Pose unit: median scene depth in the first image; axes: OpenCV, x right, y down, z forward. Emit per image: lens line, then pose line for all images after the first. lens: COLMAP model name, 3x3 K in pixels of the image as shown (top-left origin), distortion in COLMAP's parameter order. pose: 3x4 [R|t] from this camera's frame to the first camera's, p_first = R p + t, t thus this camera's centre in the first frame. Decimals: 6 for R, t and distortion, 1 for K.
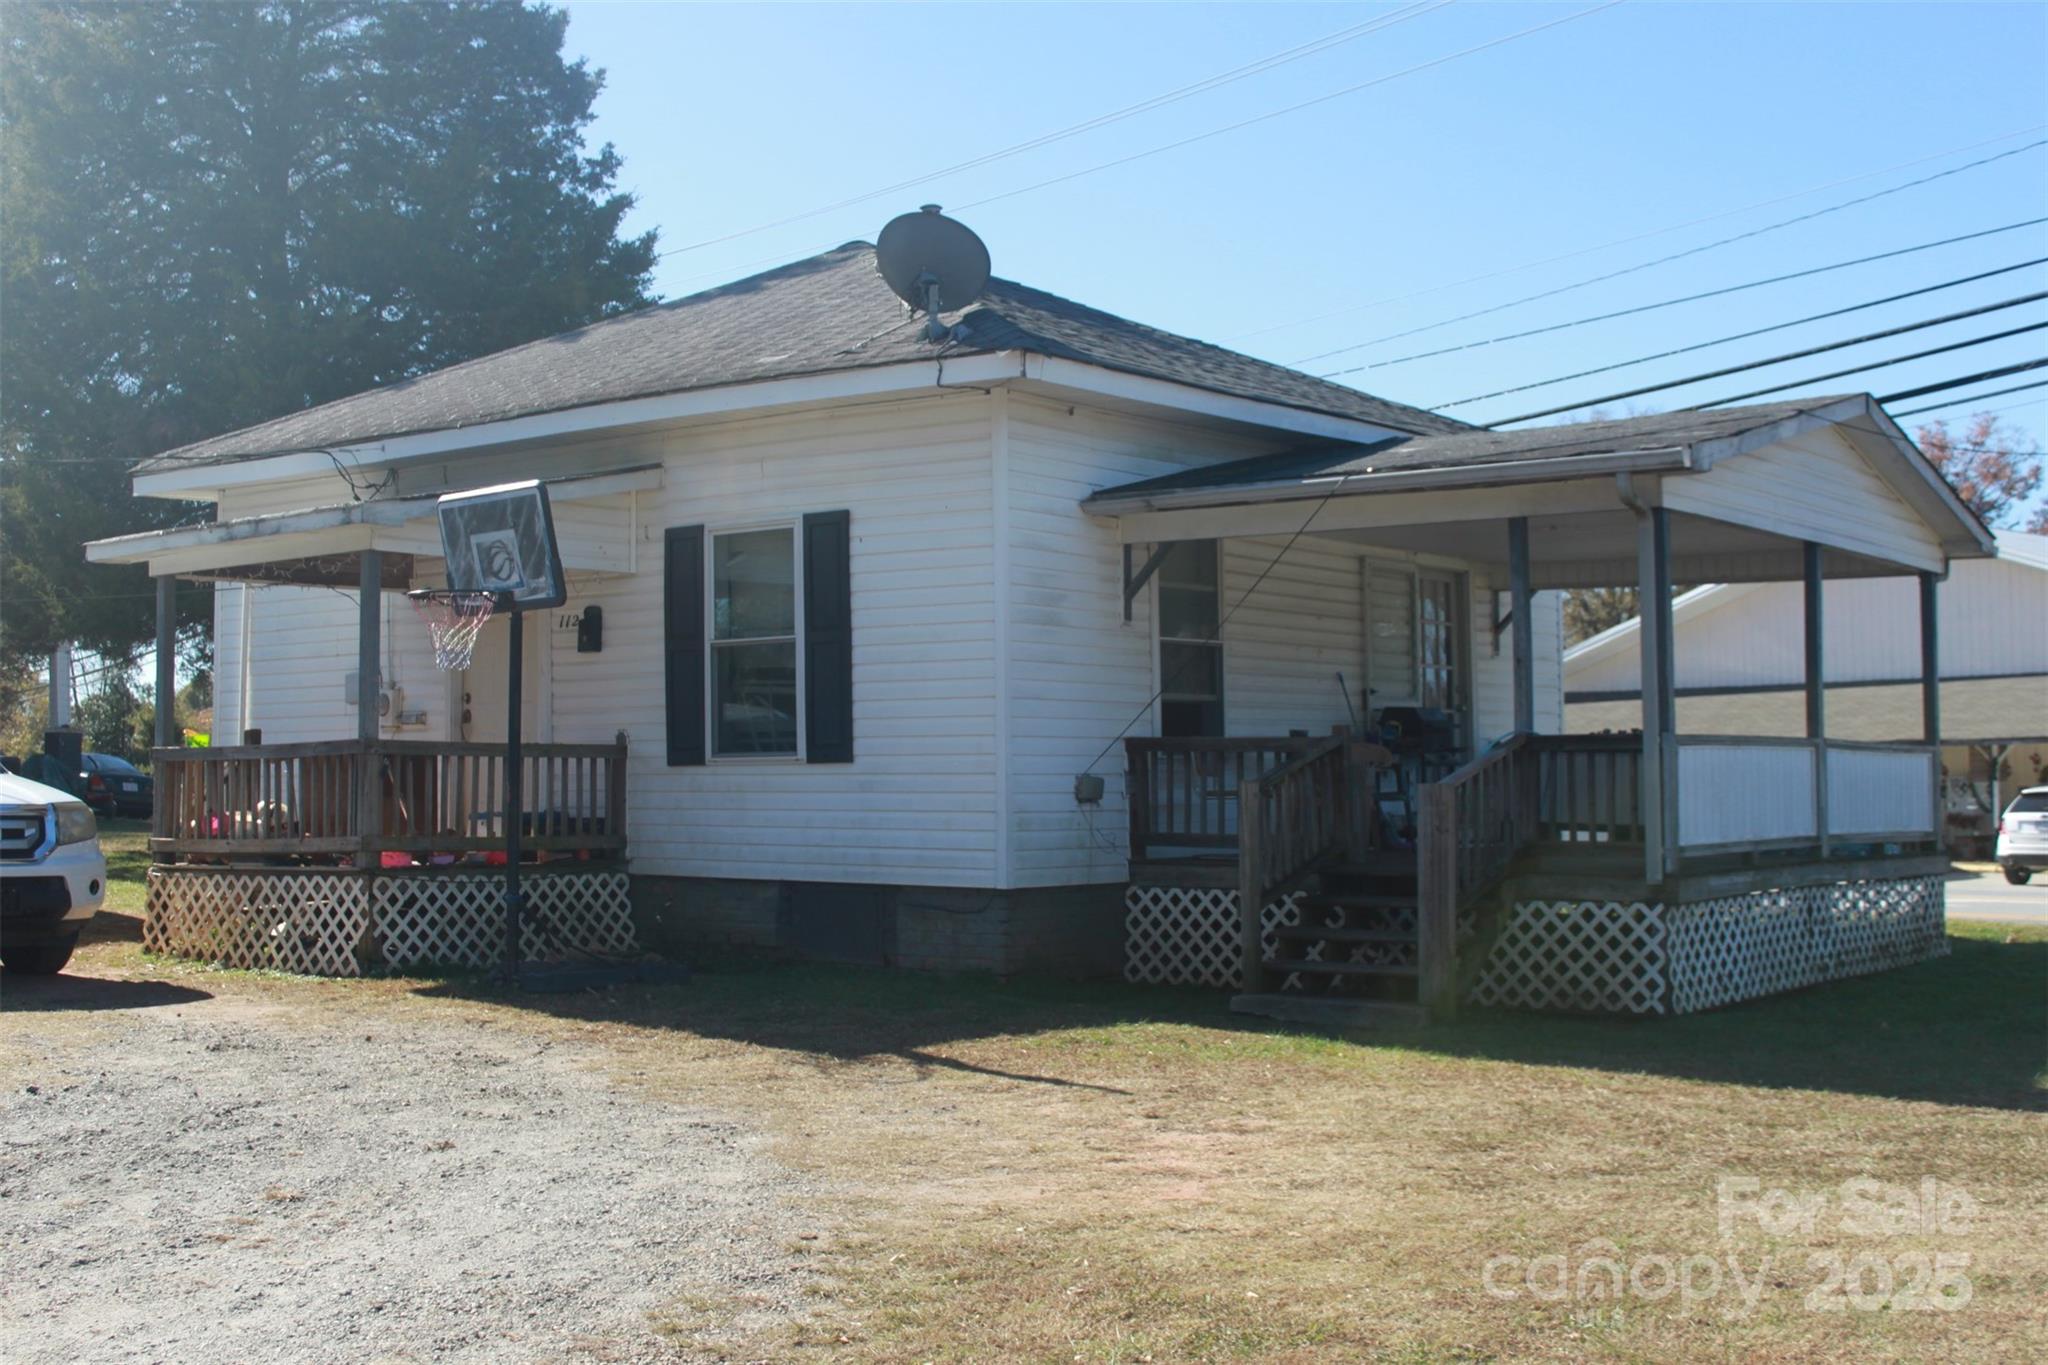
lens RADIAL K [[2353.2, 0, 1027.2], [0, 2353.2, 675.7], [0, 0, 1]] dist [-0.076685, 0.000000]
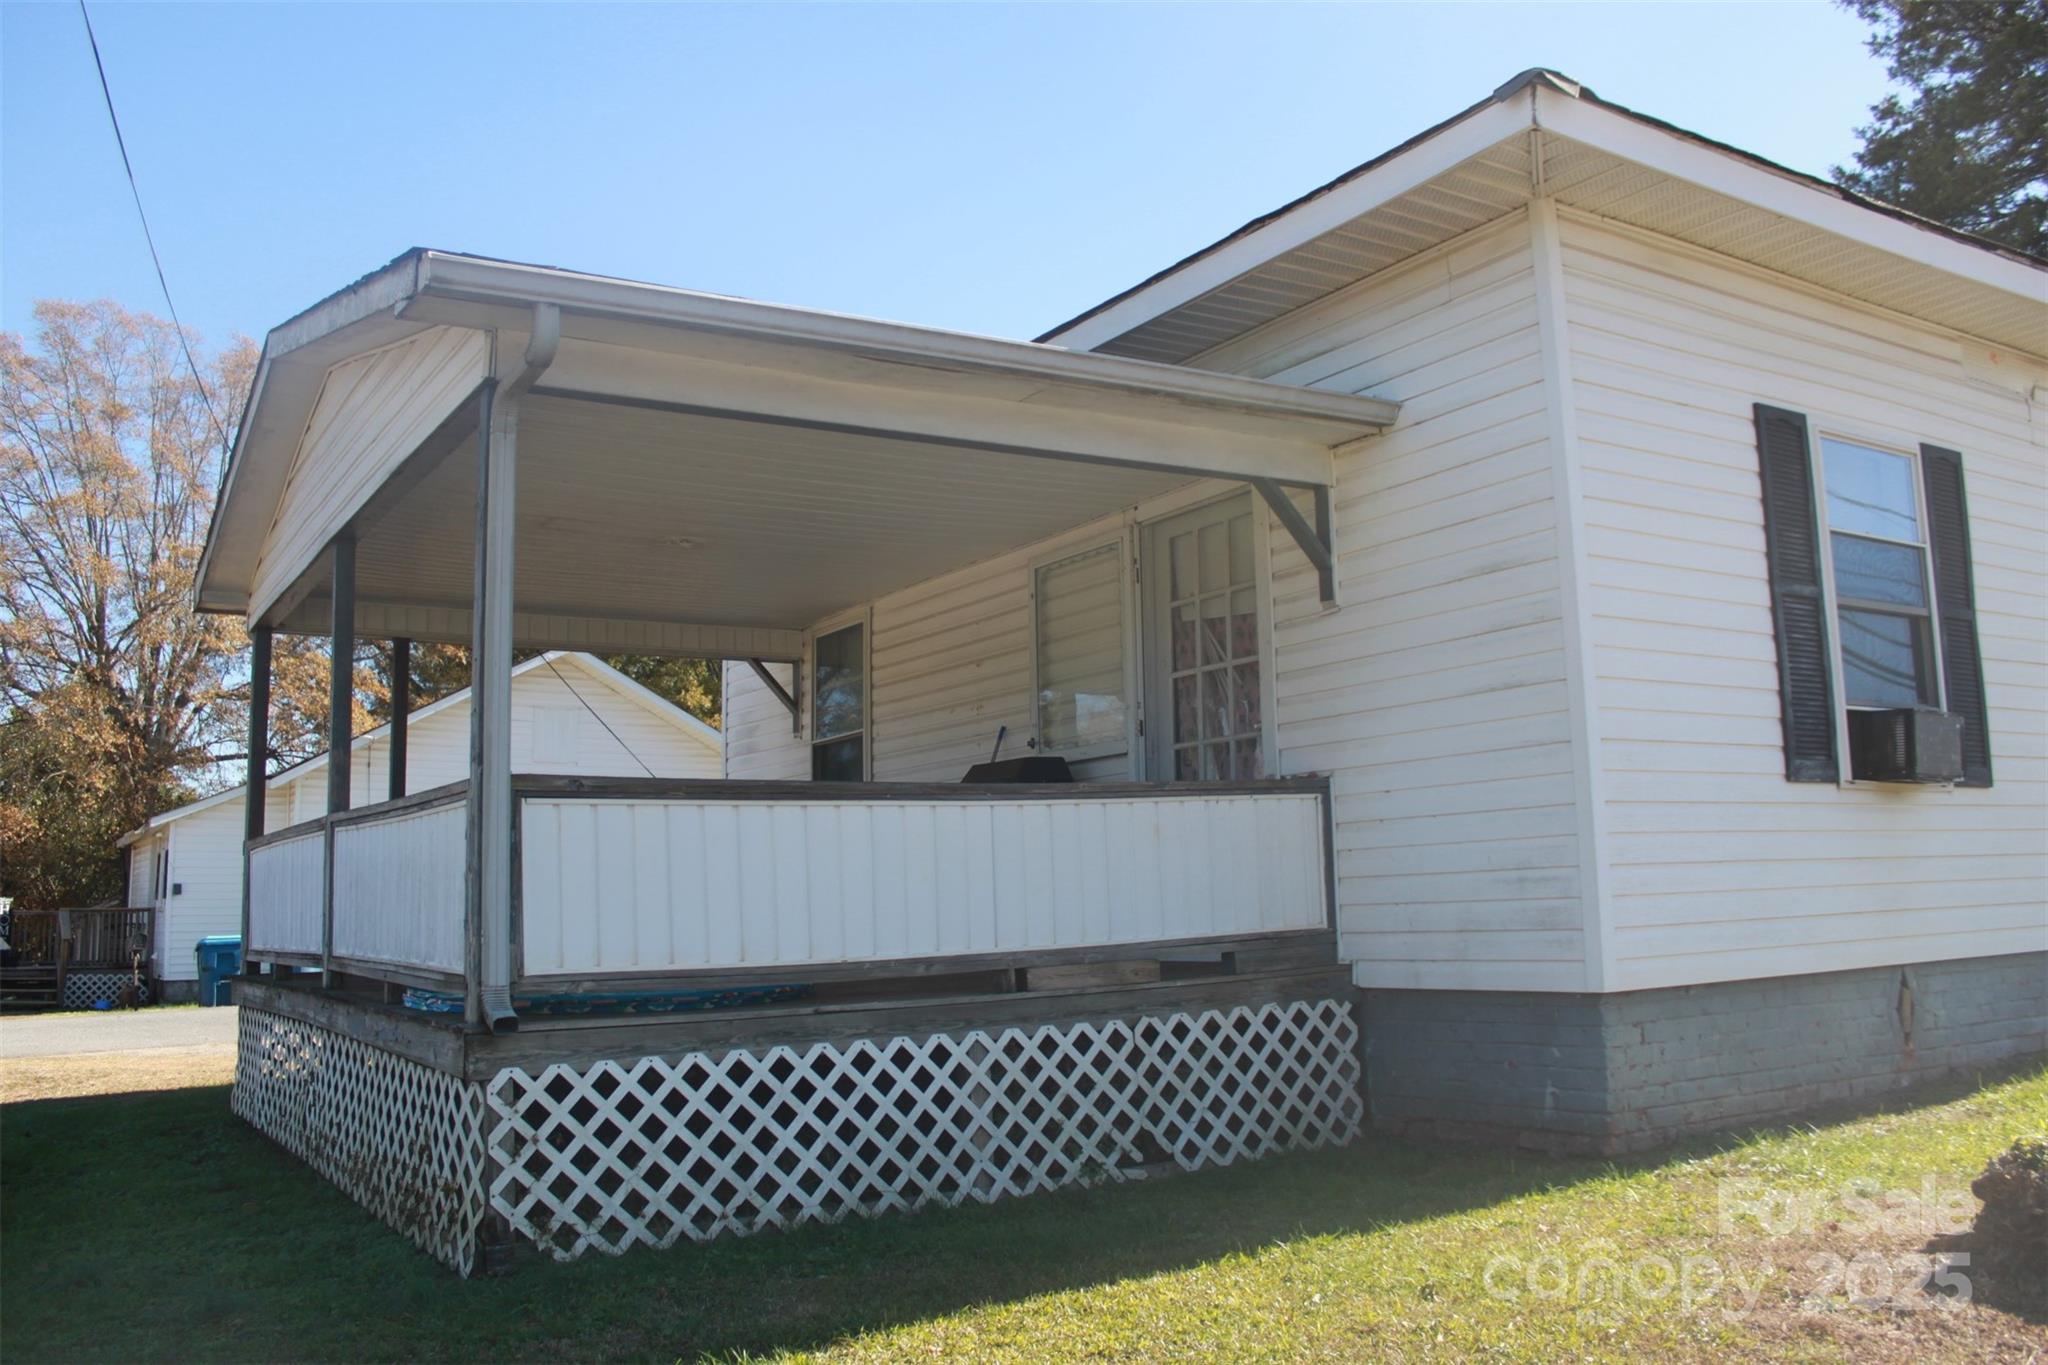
lens RADIAL K [[1707.4, 0, 1006.3], [0, 1707.4, 664.4], [0, 0, 1]] dist [-0.165817, 0.144660]
pose [[-0.359667, -0.119804, -0.925358, 0.751791], [0.066575, 0.985901, -0.153518, 0.073683], [0.930703, -0.116821, -0.346620, 1.401244]]
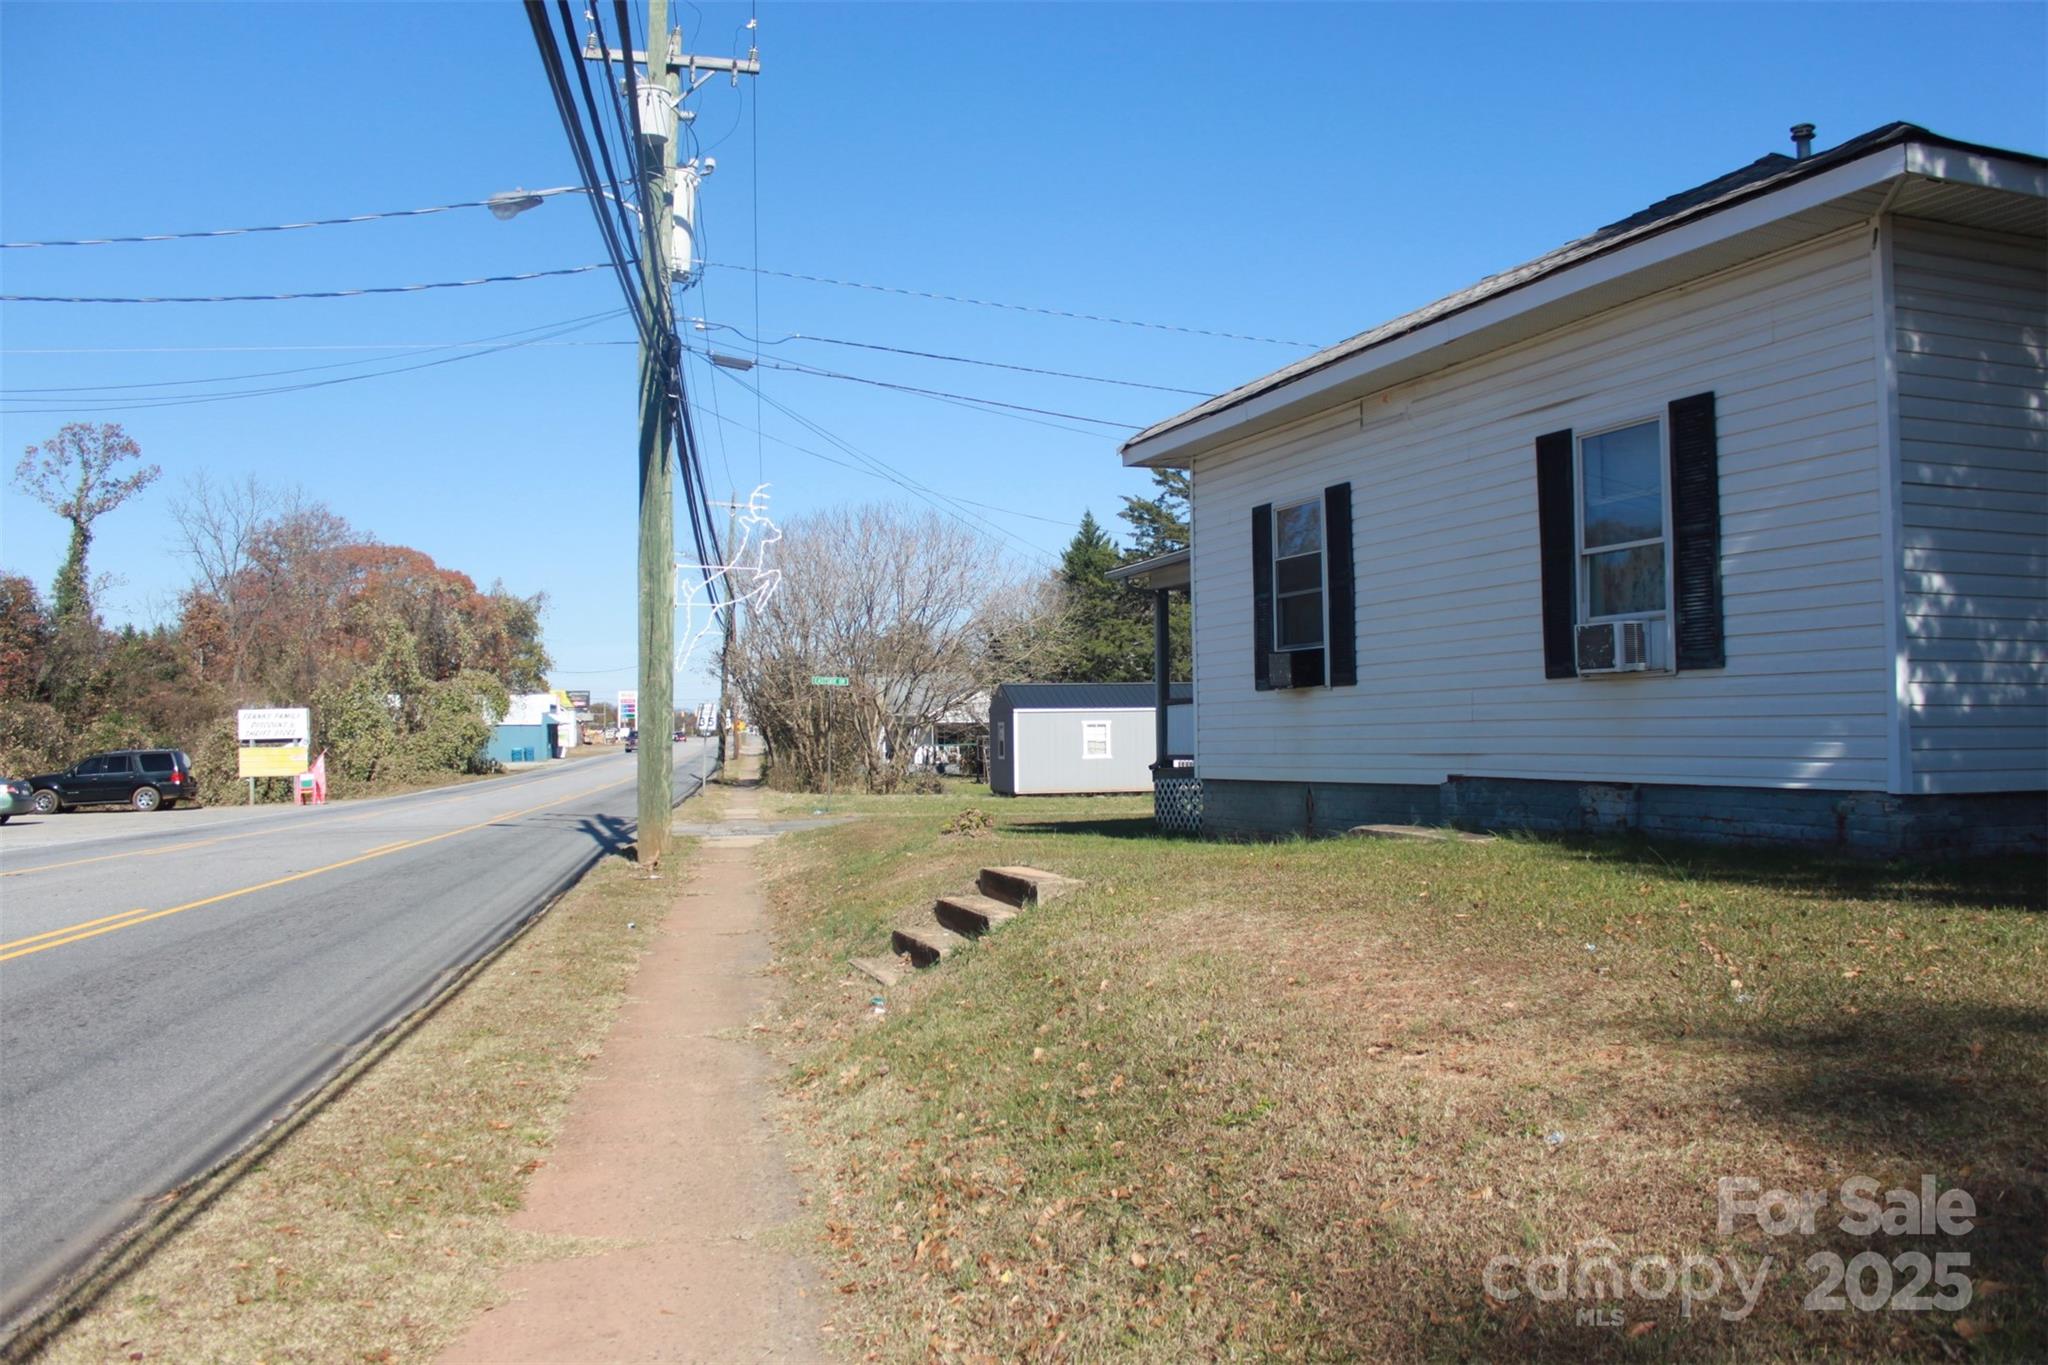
lens RADIAL K [[1707.4, 0, 1017.4], [0, 1707.4, 668.9], [0, 0, 1]] dist [-0.165817, 0.144660]
pose [[-0.843184, 0.039117, 0.536200, -0.167432], [-0.004930, 0.996745, -0.080468, 0.118018], [-0.537602, -0.070493, -0.840247, 2.354131]]
